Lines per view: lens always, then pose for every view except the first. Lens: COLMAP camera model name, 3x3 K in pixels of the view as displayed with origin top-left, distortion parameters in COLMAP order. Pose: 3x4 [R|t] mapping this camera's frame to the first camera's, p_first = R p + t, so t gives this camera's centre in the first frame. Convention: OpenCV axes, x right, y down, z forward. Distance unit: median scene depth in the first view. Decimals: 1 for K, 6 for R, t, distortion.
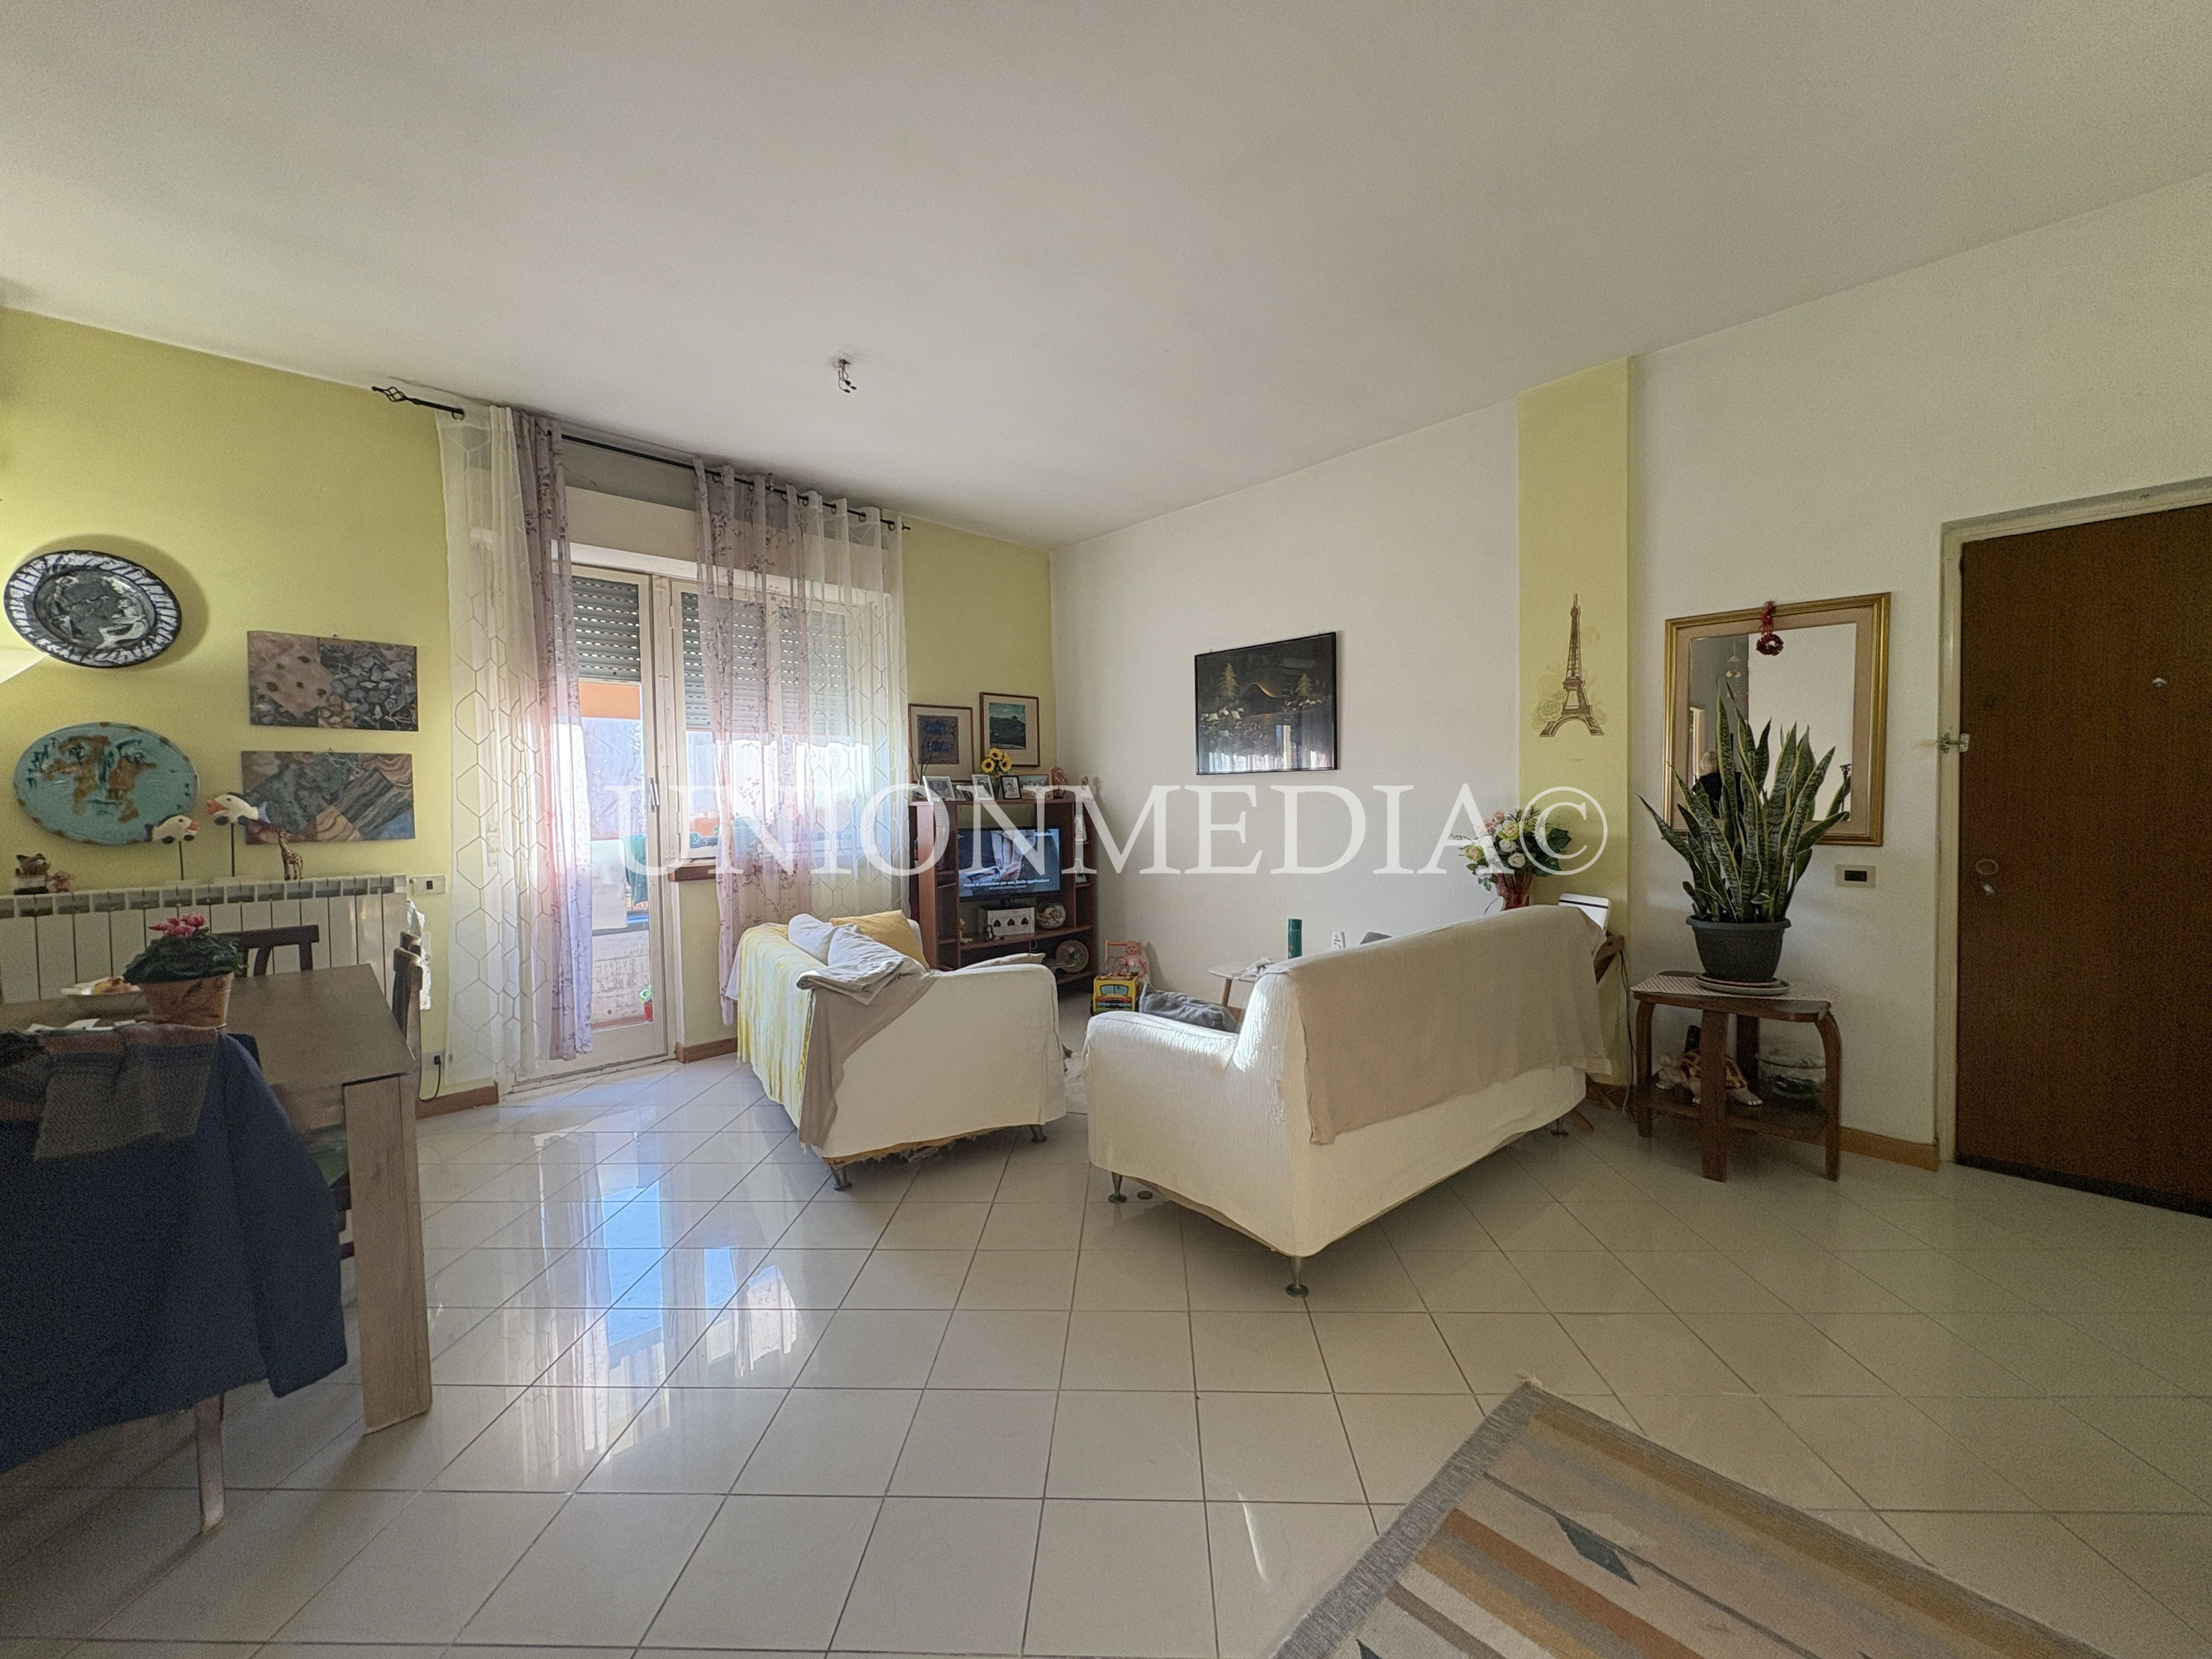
lens RADIAL K [[880.8, 0, 1105.3], [0, 880.8, 823.8], [0, 0, 1]] dist [0.000267, -0.000275]
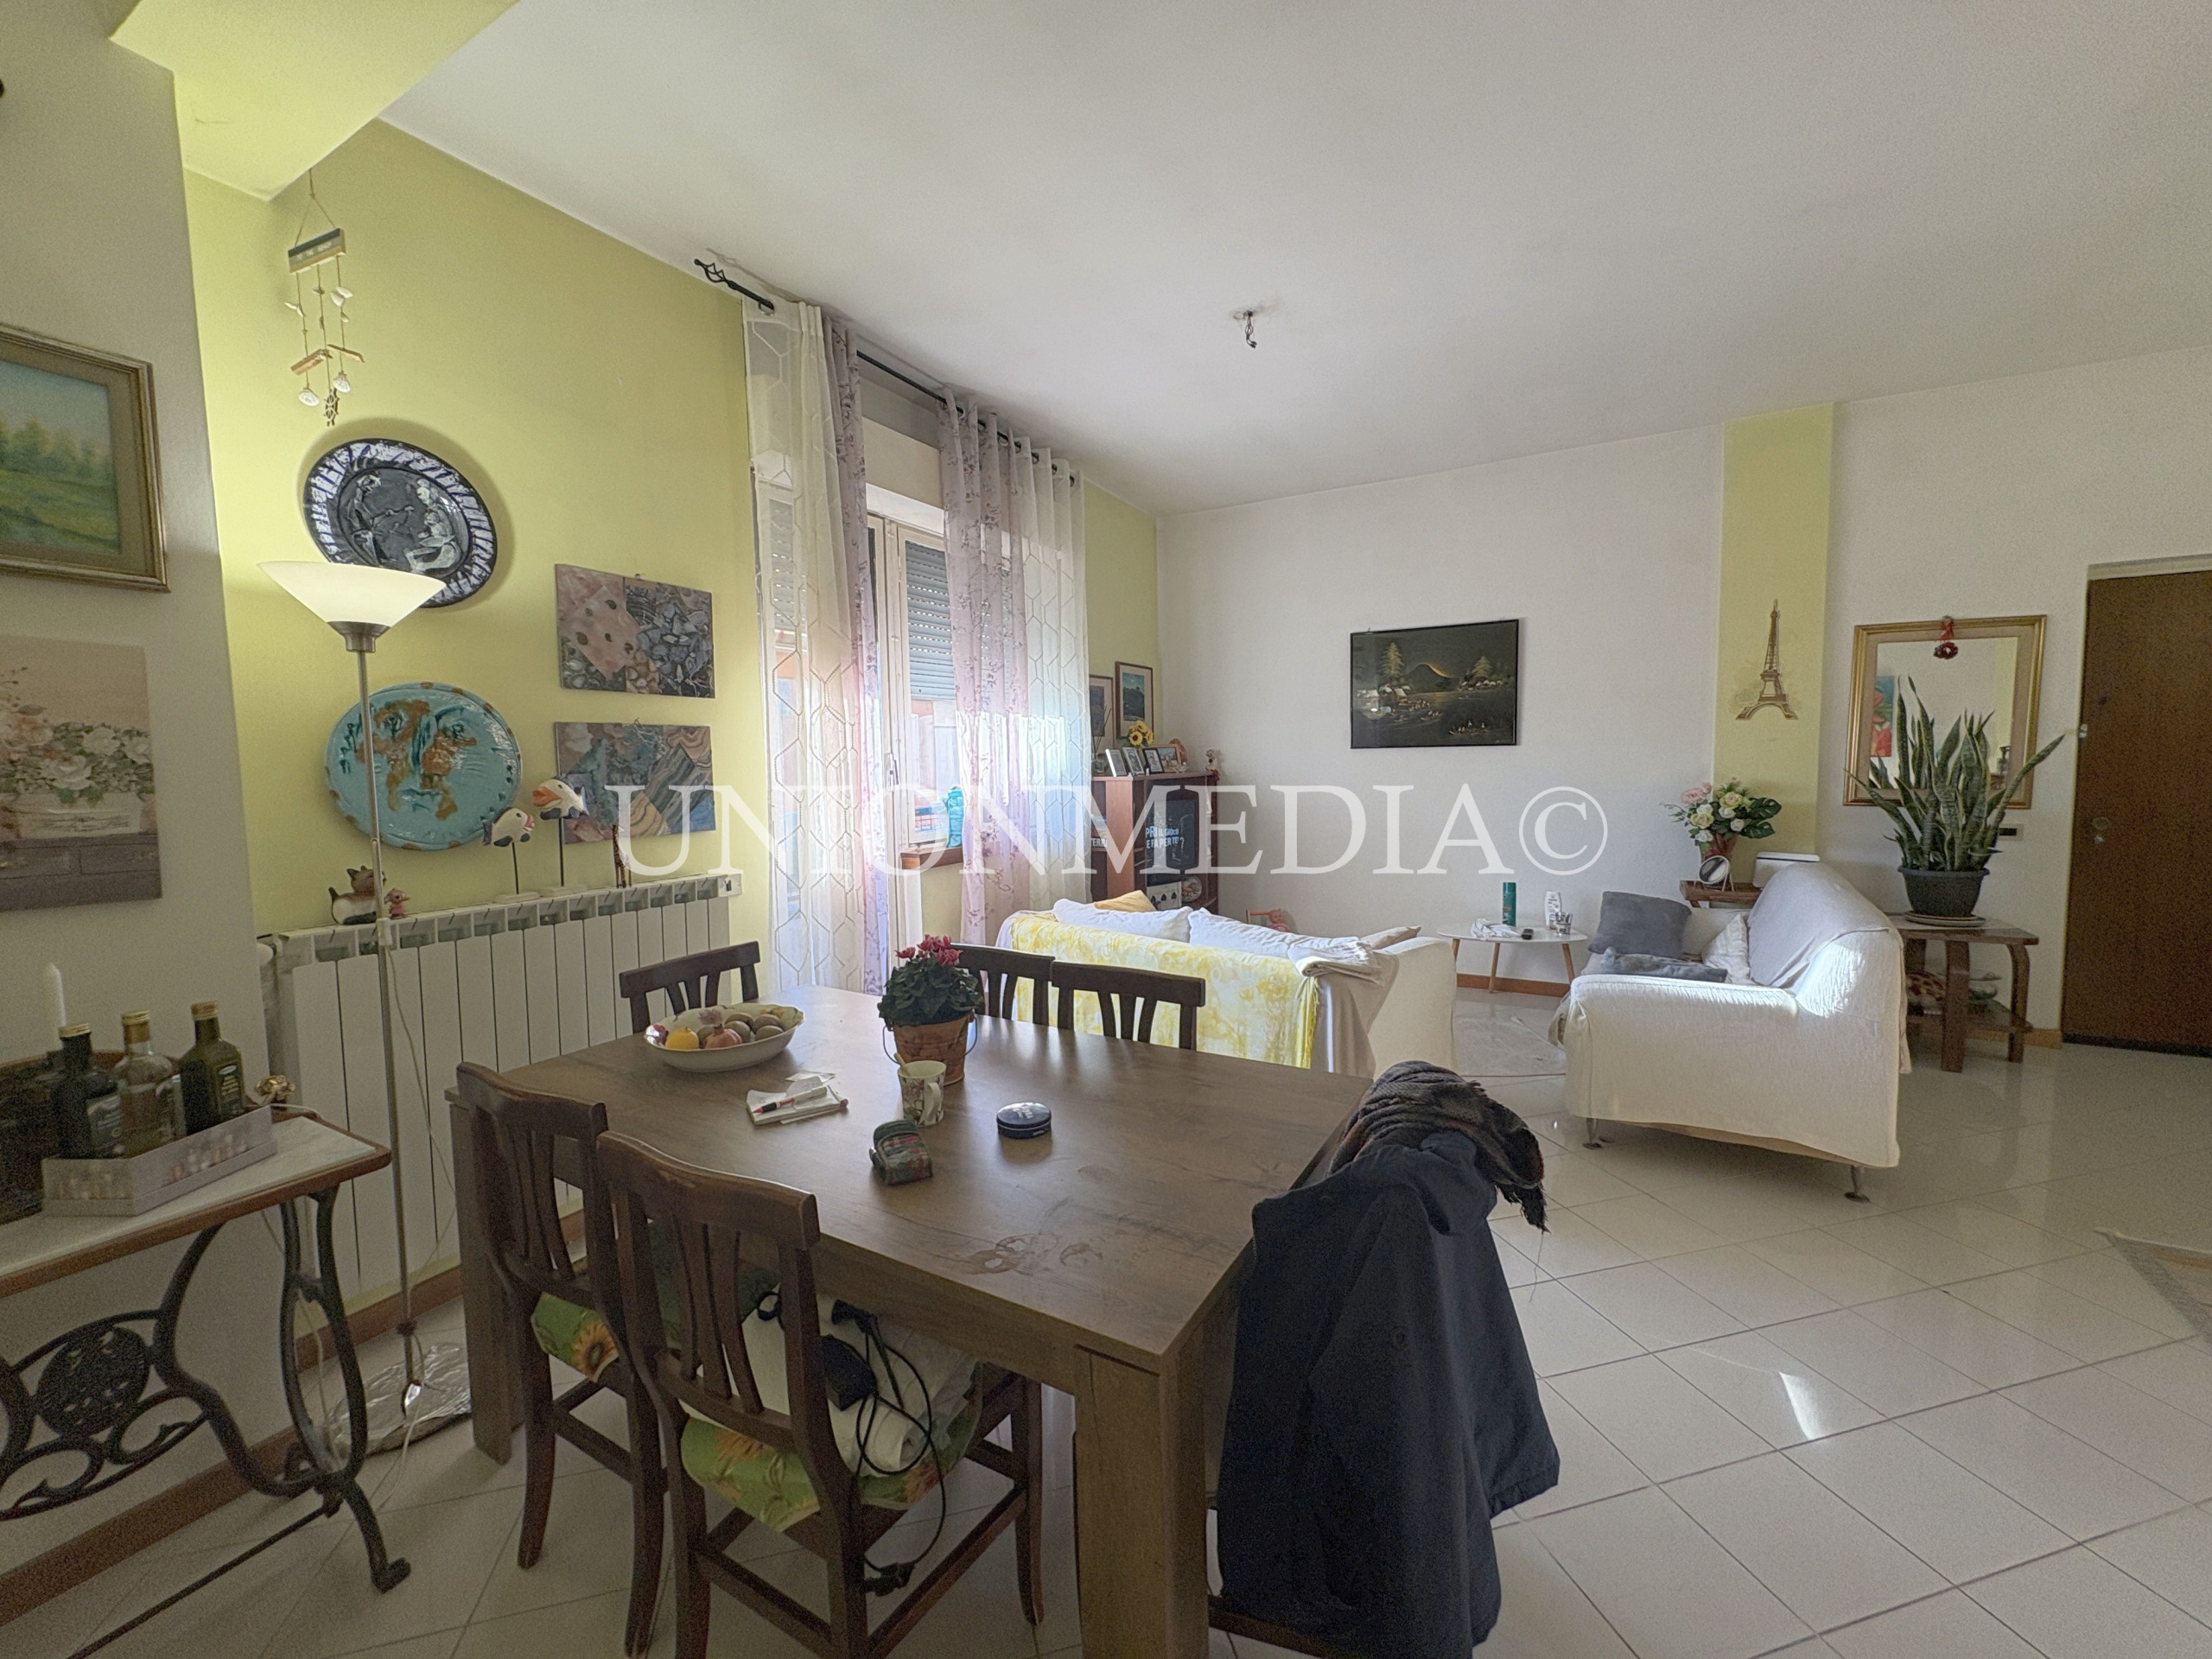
lens RADIAL K [[880.8, 0, 1105.3], [0, 880.8, 823.8], [0, 0, 1]] dist [0.000267, -0.000275]
pose [[0.957643, -0.022833, 0.287052, -0.731929], [0.011412, 0.999078, 0.041399, -0.020276], [-0.287732, -0.036370, 0.957020, 0.124004]]
